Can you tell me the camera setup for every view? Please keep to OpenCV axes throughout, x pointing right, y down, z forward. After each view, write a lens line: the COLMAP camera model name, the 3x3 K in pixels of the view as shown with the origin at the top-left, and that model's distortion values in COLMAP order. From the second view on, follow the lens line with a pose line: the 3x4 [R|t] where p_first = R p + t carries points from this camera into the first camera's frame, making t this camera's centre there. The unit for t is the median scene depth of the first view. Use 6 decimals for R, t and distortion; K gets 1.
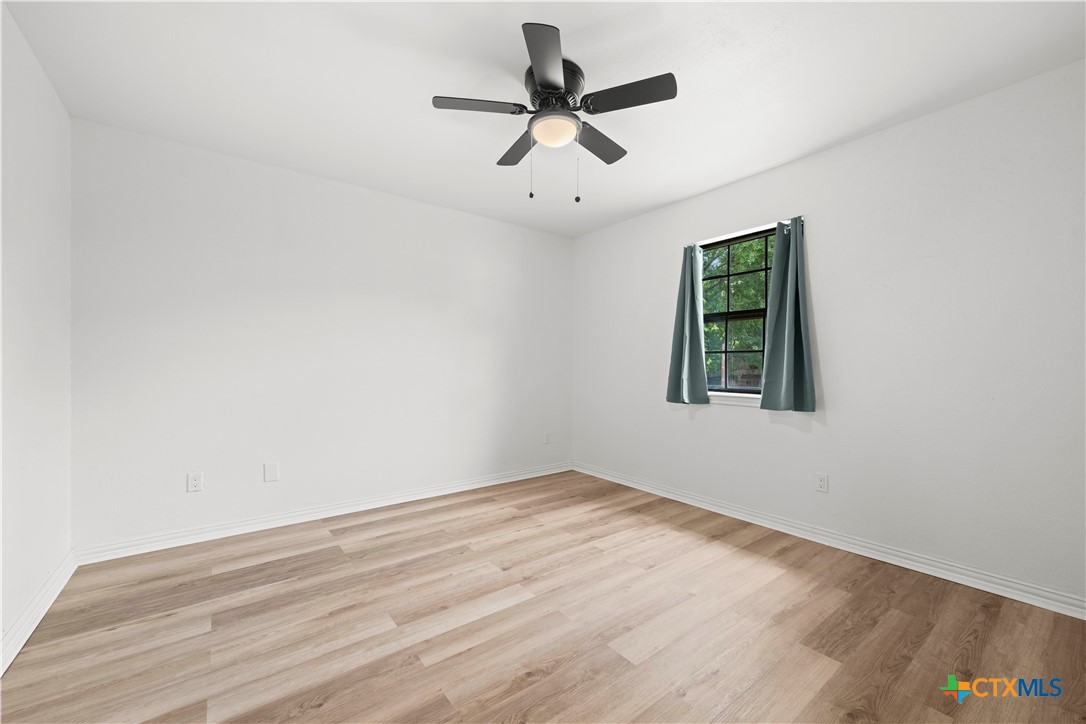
lens RADIAL K [[429.3, 0, 548.3], [0, 429.3, 362.5], [0, 0, 1]] dist [-0.001204, -0.000543]
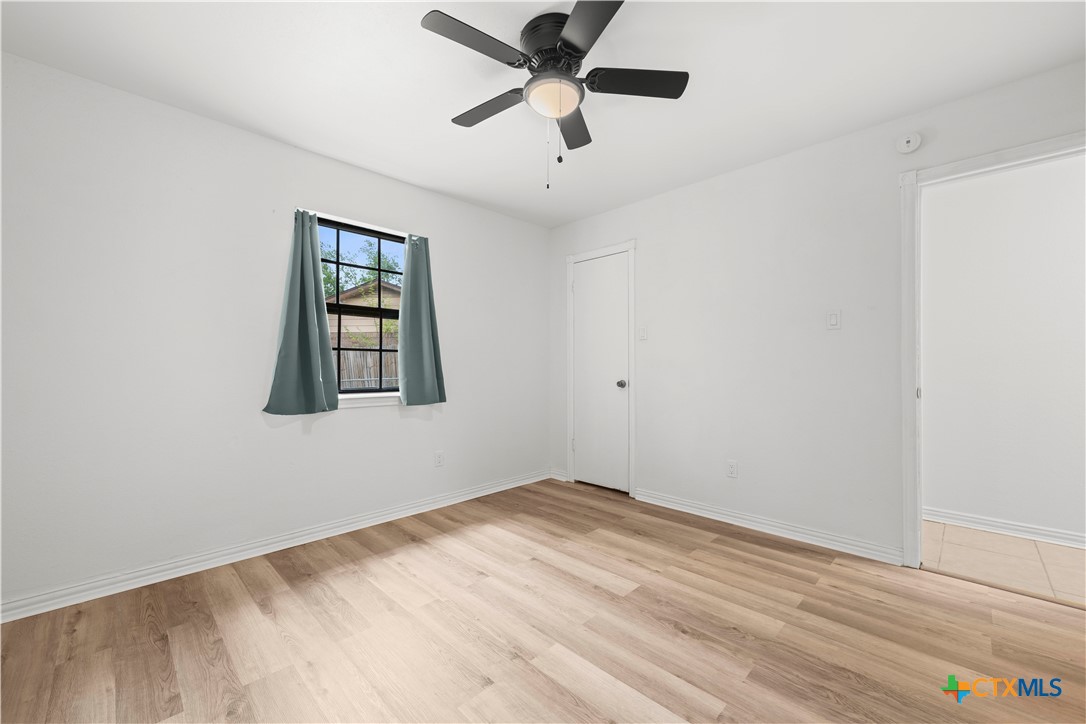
lens RADIAL K [[429.3, 0, 552.9], [0, 429.3, 361.8], [0, 0, 1]] dist [-0.001204, -0.000543]
pose [[-0.138525, 0.007355, 0.990332, -0.958859], [-0.005919, 0.999948, -0.008254, 0.011898], [-0.990341, -0.007005, -0.138474, 1.272160]]
